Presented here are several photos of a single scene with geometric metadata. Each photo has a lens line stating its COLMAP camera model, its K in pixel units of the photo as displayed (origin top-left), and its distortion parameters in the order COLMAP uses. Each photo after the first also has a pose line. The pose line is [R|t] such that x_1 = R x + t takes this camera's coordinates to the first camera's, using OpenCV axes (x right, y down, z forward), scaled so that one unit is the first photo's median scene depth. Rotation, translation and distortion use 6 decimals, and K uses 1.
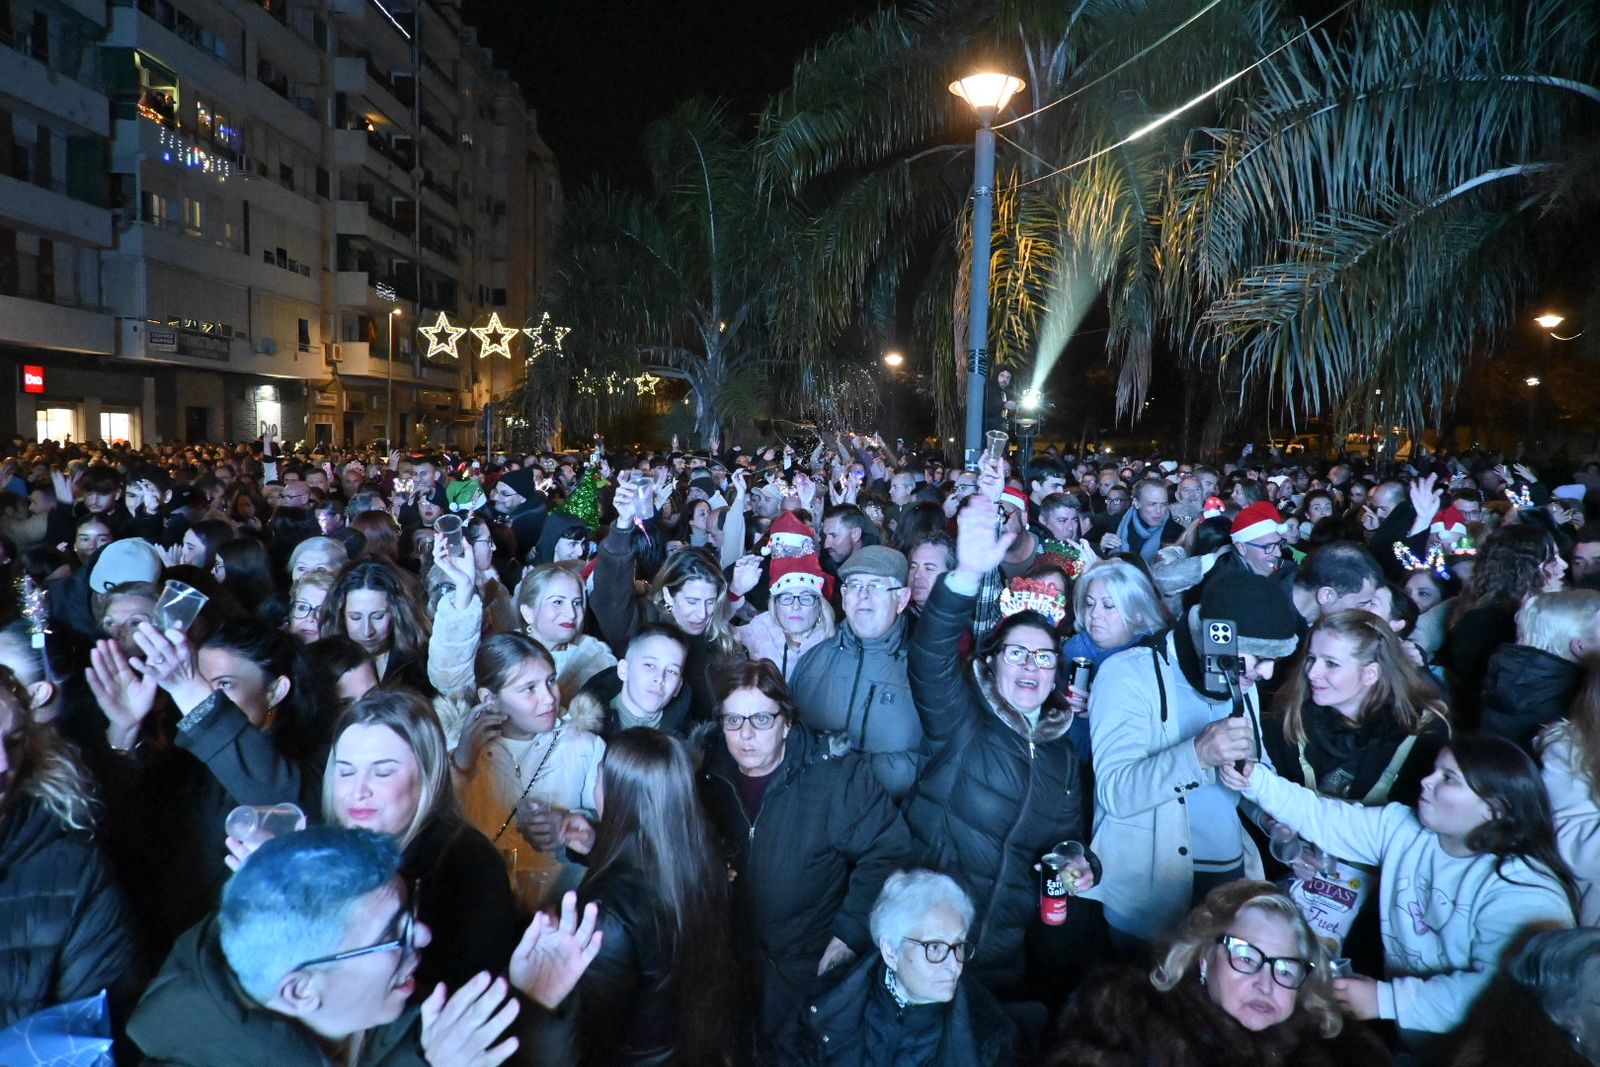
lens RADIAL K [[1087.7, 0, 800.0], [0, 1087.7, 533.5], [0, 0, 1]] dist [-0.002403, 0.000453]
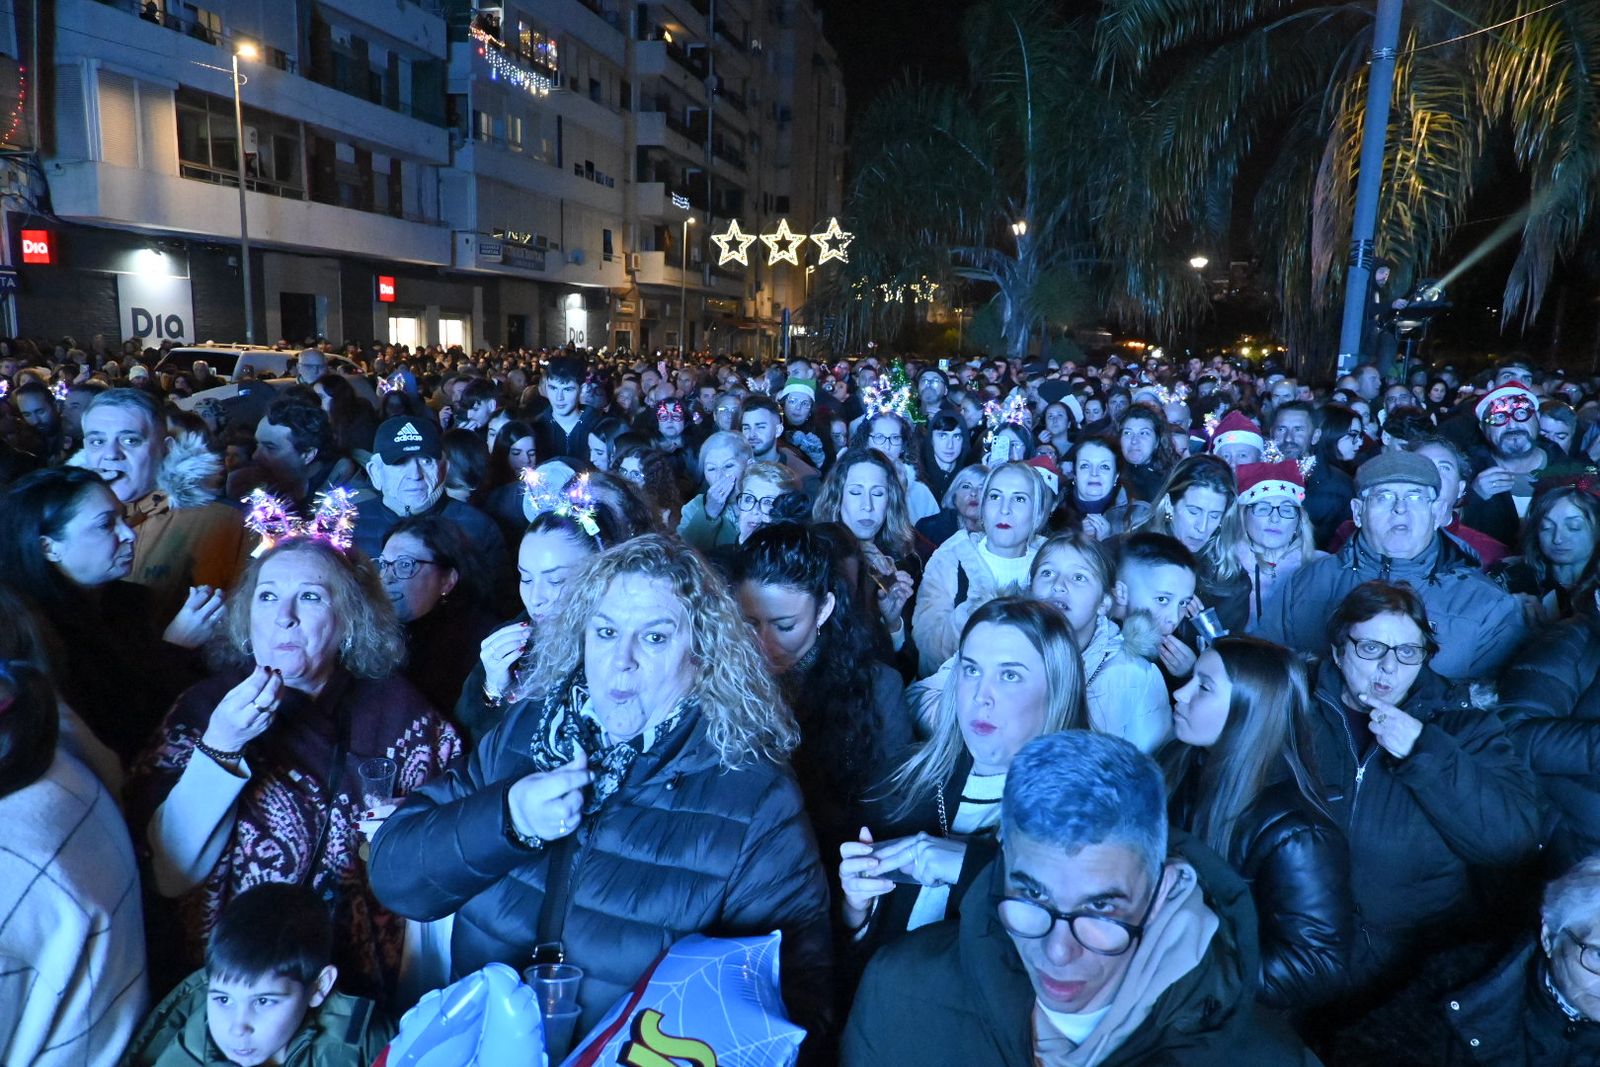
lens RADIAL K [[1087.7, 0, 800.0], [0, 1087.7, 533.5], [0, 0, 1]] dist [-0.002403, 0.000453]
pose [[0.970781, 0.045403, -0.235632, -0.017326], [-0.025999, 0.996058, 0.084812, 0.001468], [0.238554, -0.076208, 0.968135, 0.005444]]
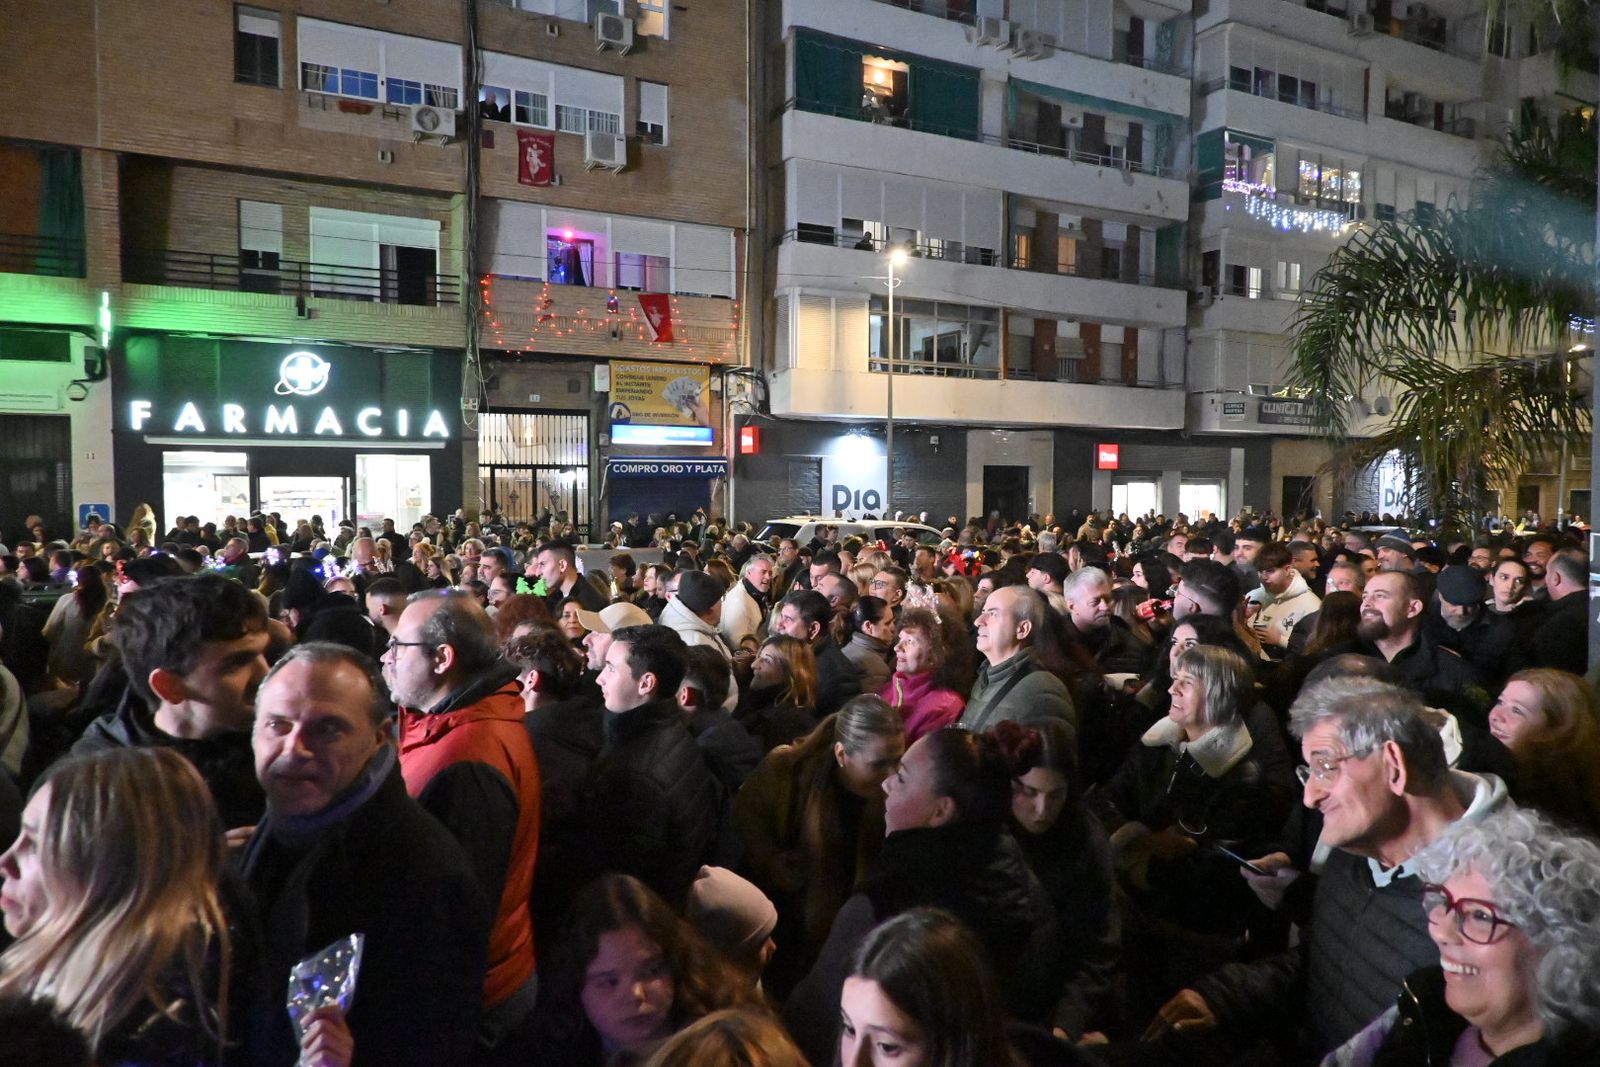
lens RADIAL K [[1087.7, 0, 800.0], [0, 1087.7, 533.5], [0, 0, 1]] dist [-0.002403, 0.000453]
pose [[0.449921, 0.011258, -0.892997, 0.101663], [-0.068516, 0.997409, -0.021946, -0.014173], [0.890436, 0.071058, 0.449526, 0.177199]]
